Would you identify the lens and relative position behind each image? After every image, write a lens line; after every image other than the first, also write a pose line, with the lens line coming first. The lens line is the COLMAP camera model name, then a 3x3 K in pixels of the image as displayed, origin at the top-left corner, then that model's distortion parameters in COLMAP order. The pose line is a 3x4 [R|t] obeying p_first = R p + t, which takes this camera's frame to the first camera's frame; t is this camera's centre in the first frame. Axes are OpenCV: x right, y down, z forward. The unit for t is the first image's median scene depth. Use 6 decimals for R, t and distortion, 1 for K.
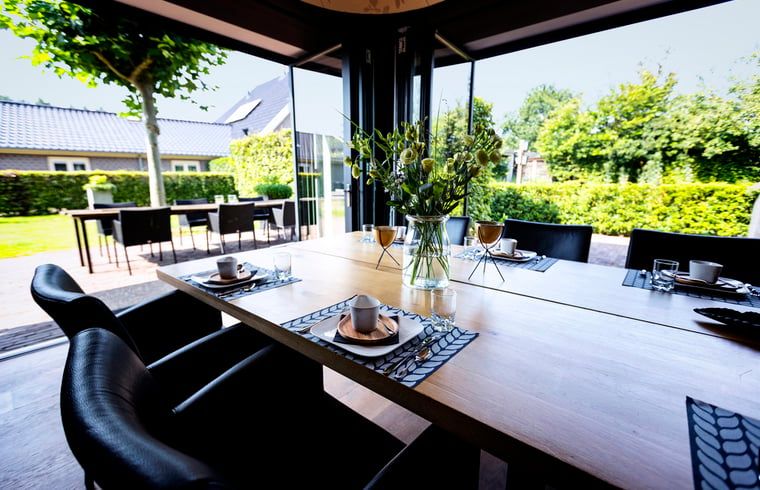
lens RADIAL K [[337.5, 0, 380.0], [0, 337.5, 245.0], [0, 0, 1]] dist [0.002217, -0.000017]
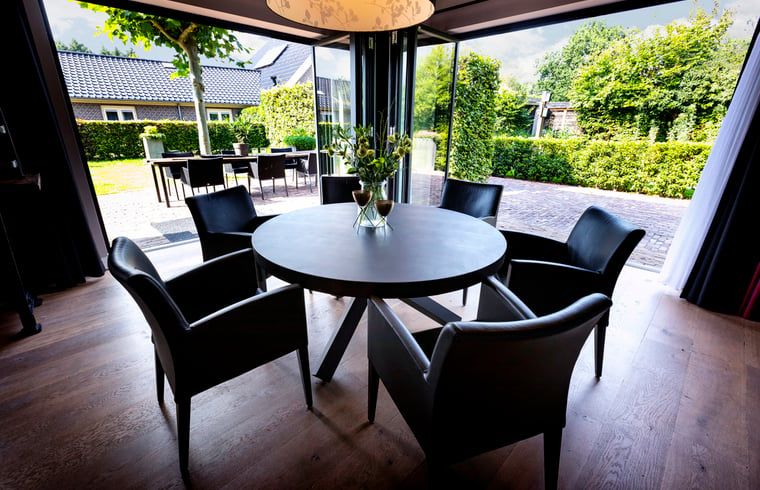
lens RADIAL K [[334.5, 0, 380.0], [0, 334.5, 245.0], [0, 0, 1]] dist [-0.001787, -0.000471]
pose [[0.996643, 0.036637, -0.073222, 0.042929], [-0.025423, 0.988571, 0.148598, 0.006540], [0.077829, -0.146237, 0.986183, -0.132723]]
